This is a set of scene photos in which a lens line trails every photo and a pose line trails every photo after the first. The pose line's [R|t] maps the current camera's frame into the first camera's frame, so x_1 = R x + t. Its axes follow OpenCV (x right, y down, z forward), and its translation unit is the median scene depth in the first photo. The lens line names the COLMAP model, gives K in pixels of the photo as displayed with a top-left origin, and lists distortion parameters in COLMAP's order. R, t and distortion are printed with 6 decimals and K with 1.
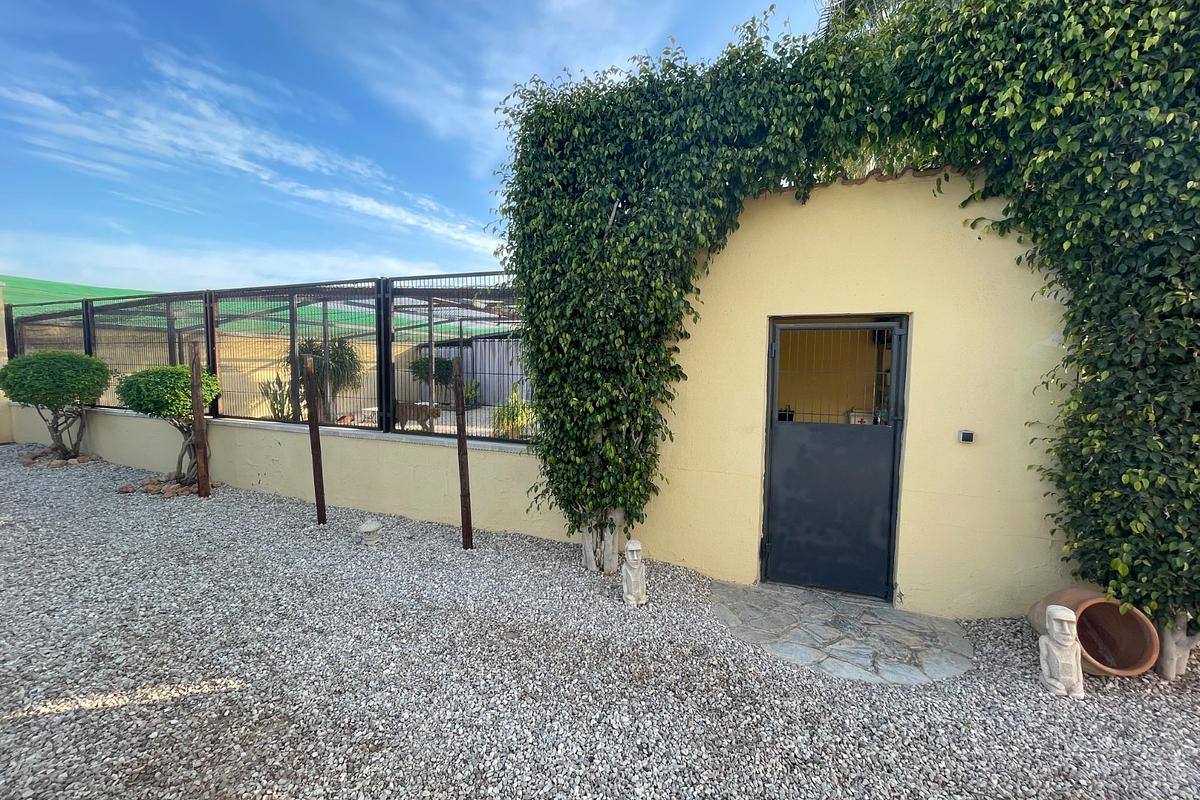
lens RADIAL K [[481.0, 0, 595.0], [0, 481.0, 398.5], [0, 0, 1]] dist [-0.000222, -0.000586]
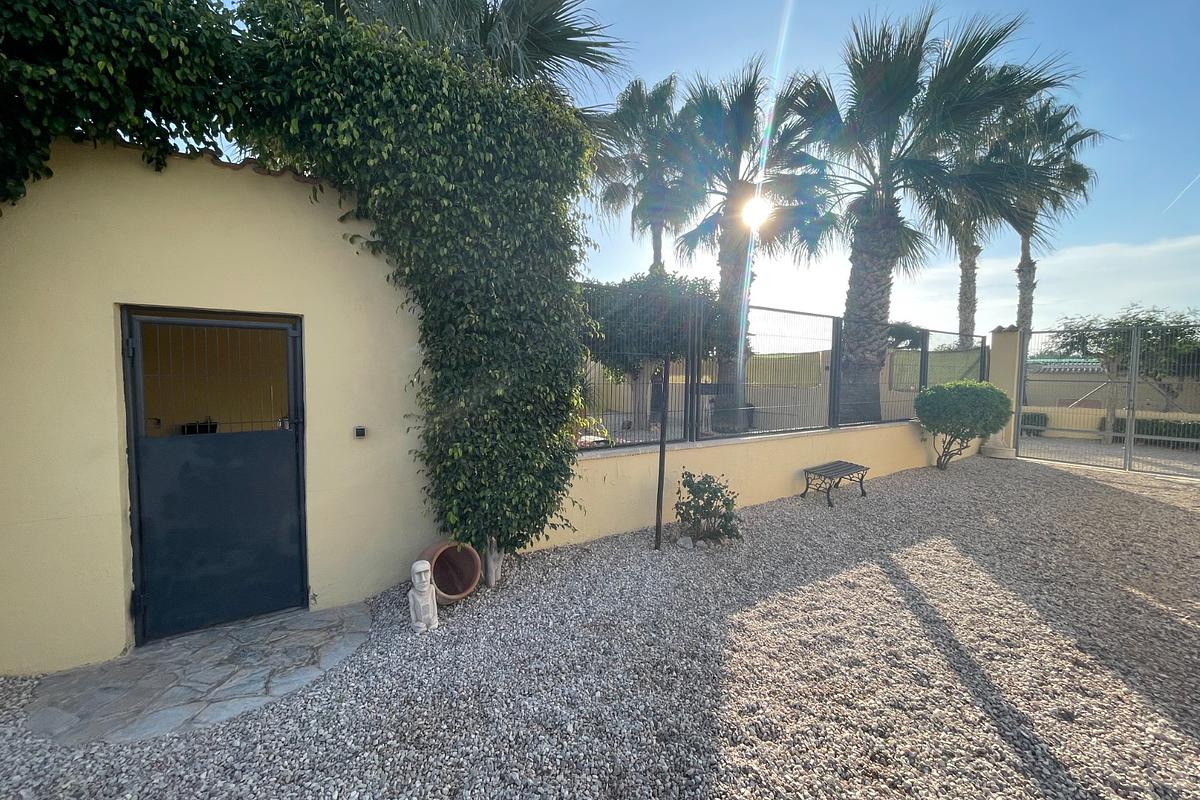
lens RADIAL K [[481.0, 0, 591.8], [0, 481.0, 398.8], [0, 0, 1]] dist [-0.000222, -0.000586]
pose [[0.567748, -0.051389, 0.821597, 0.204699], [0.059370, 0.998007, 0.021397, 0.013443], [-0.821058, 0.036630, 0.569668, -0.079114]]
